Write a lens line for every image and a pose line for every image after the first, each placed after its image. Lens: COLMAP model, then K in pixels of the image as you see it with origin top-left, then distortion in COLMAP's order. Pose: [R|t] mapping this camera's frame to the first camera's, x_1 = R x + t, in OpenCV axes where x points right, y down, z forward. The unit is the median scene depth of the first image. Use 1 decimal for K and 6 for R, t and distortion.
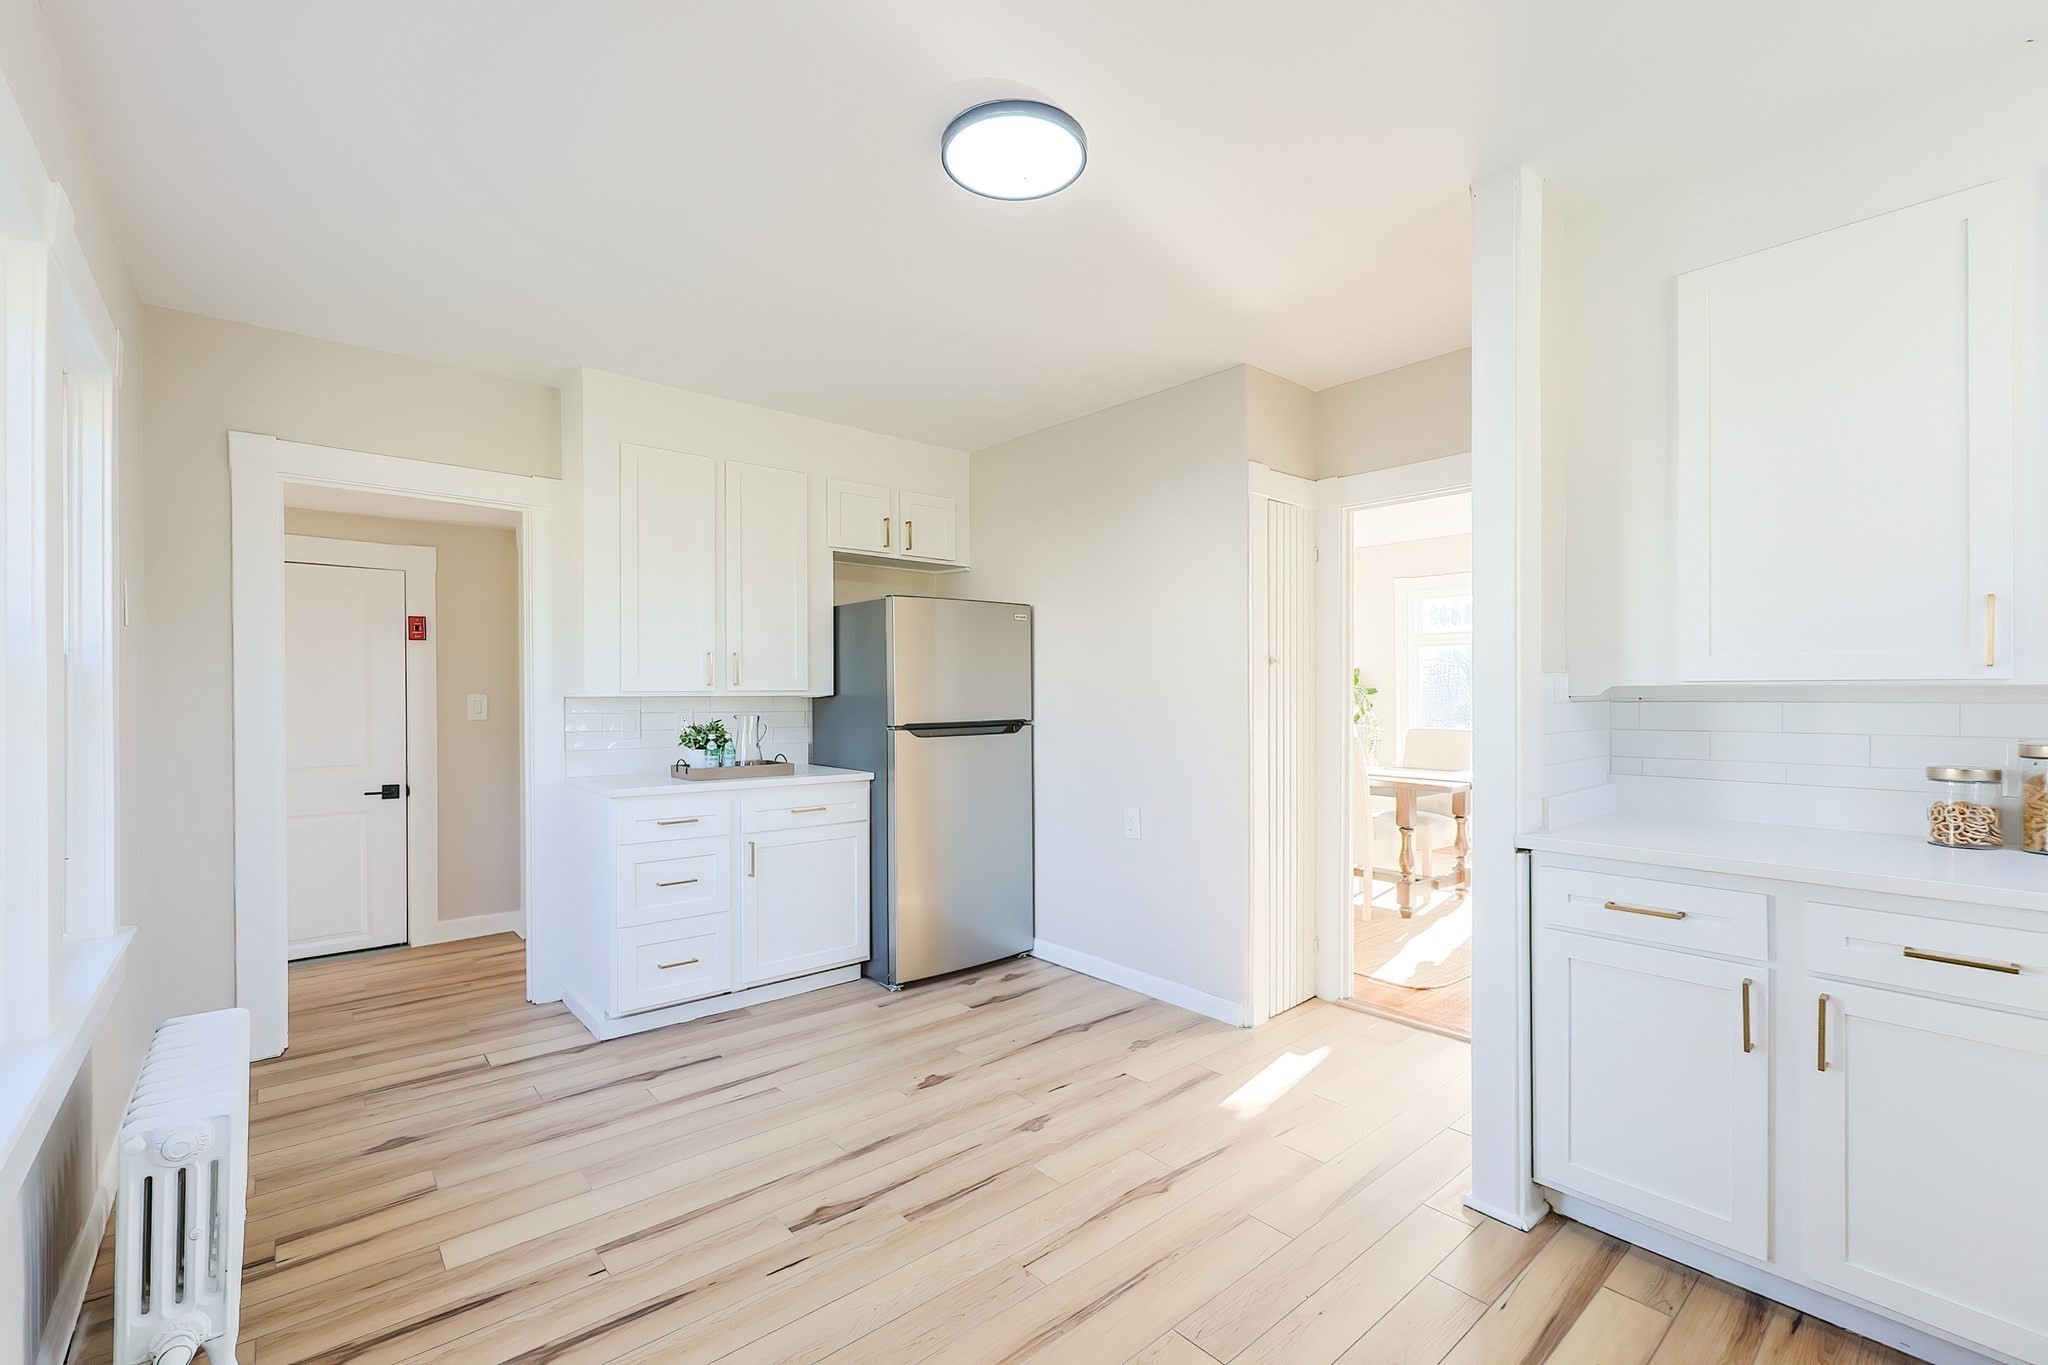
lens RADIAL K [[880.6, 0, 1015.2], [0, 880.6, 691.9], [0, 0, 1]] dist [-0.000711, 0.000060]
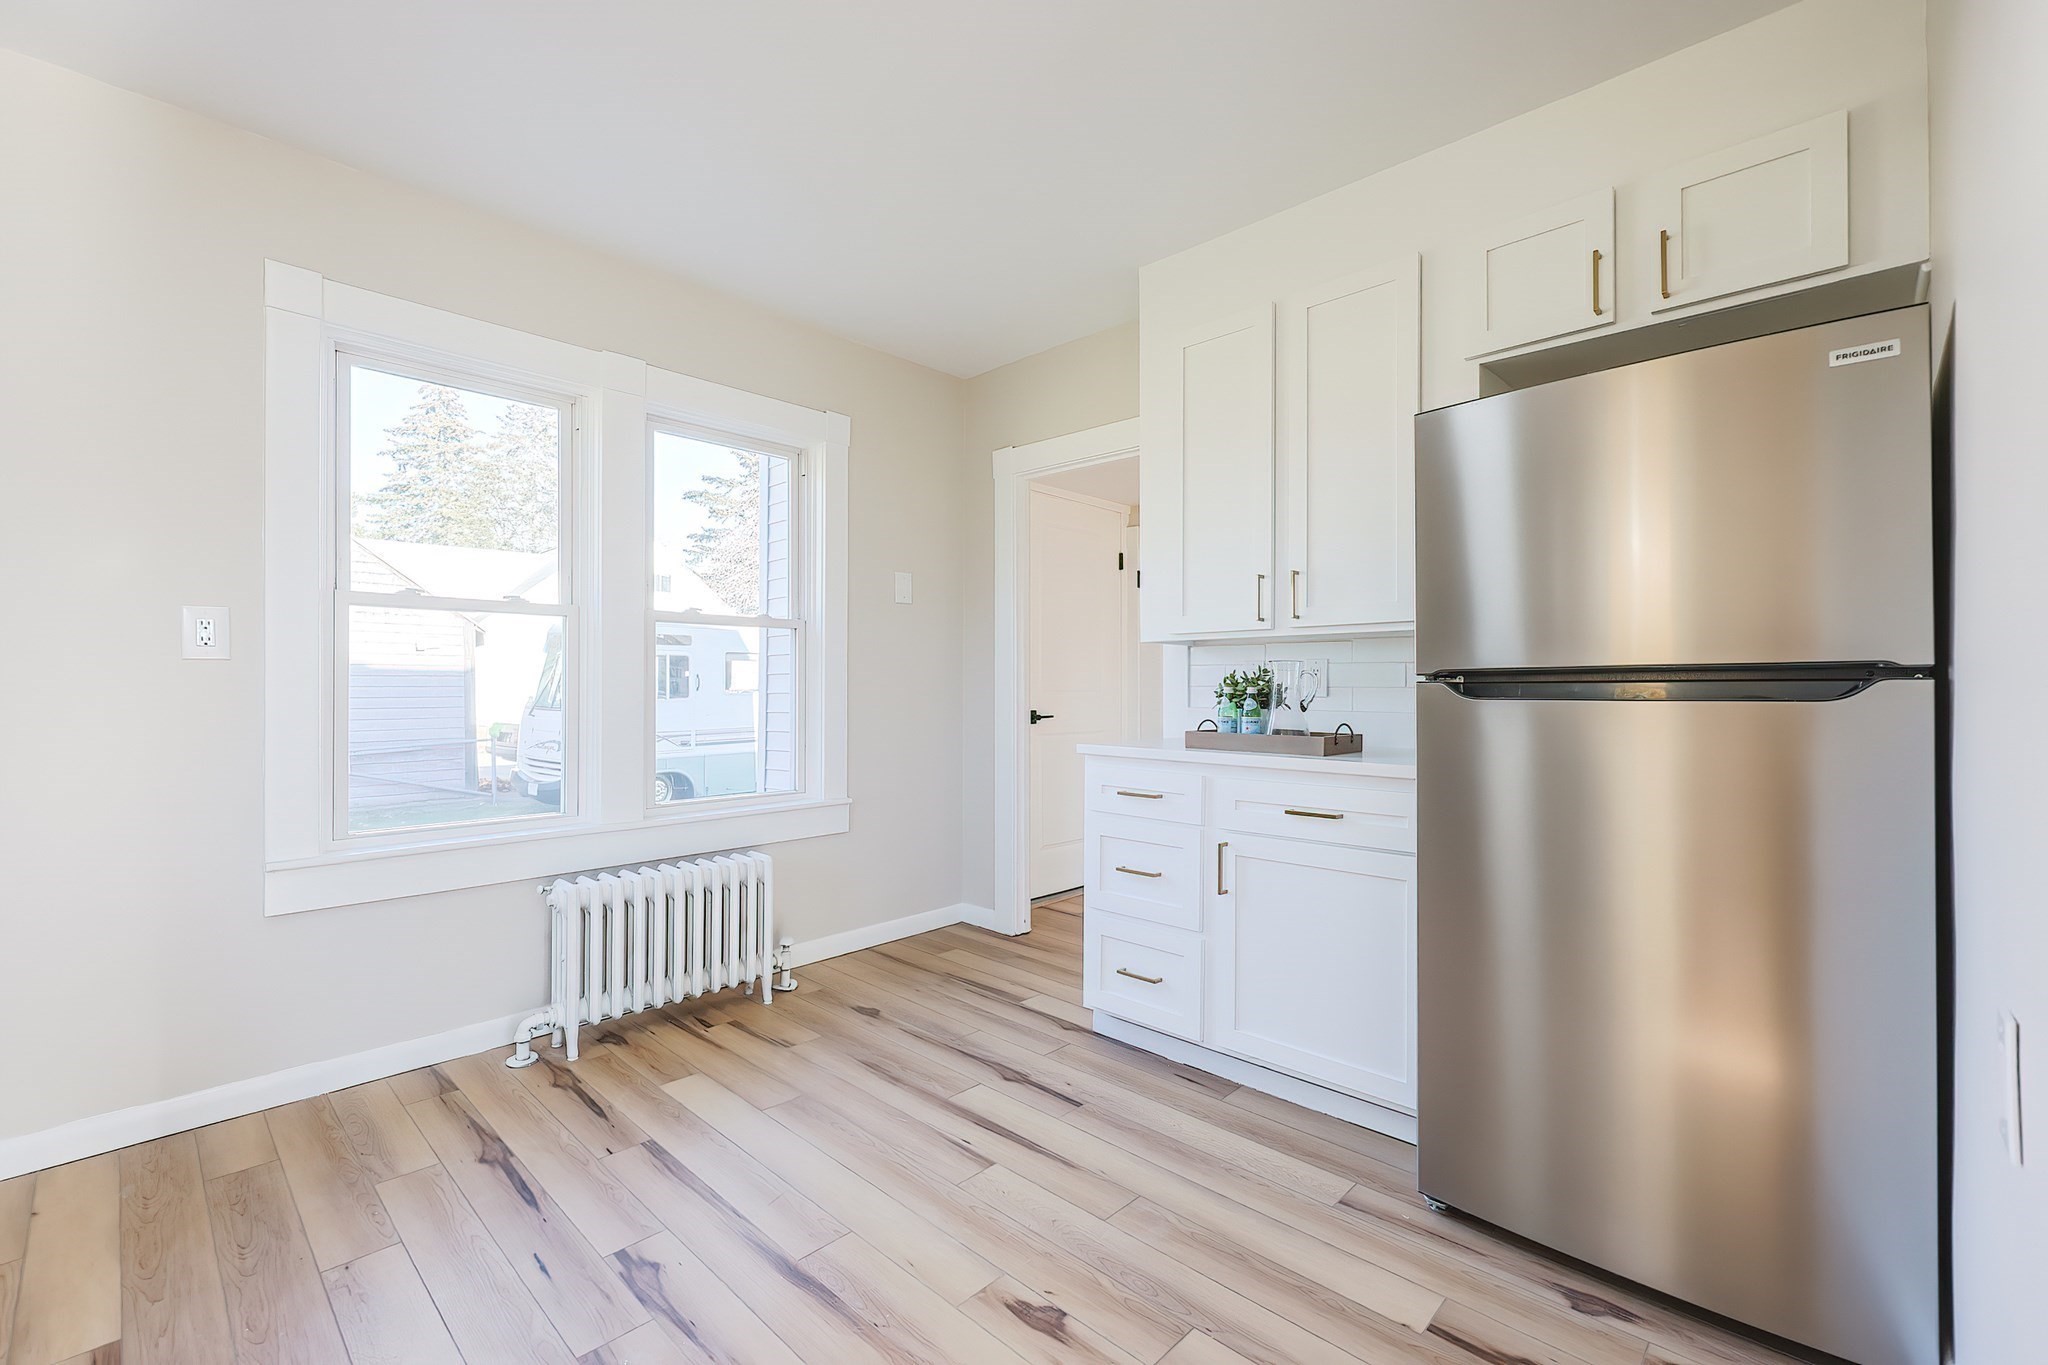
lens RADIAL K [[873.9, 0, 1024.0], [0, 873.9, 682.5], [0, 0, 1]] dist [0.000186, 0.000067]
pose [[0.100620, -0.004012, -0.994917, 0.411177], [-0.000452, 0.999992, -0.004078, 0.055360], [0.994925, 0.000860, 0.100618, 0.886325]]
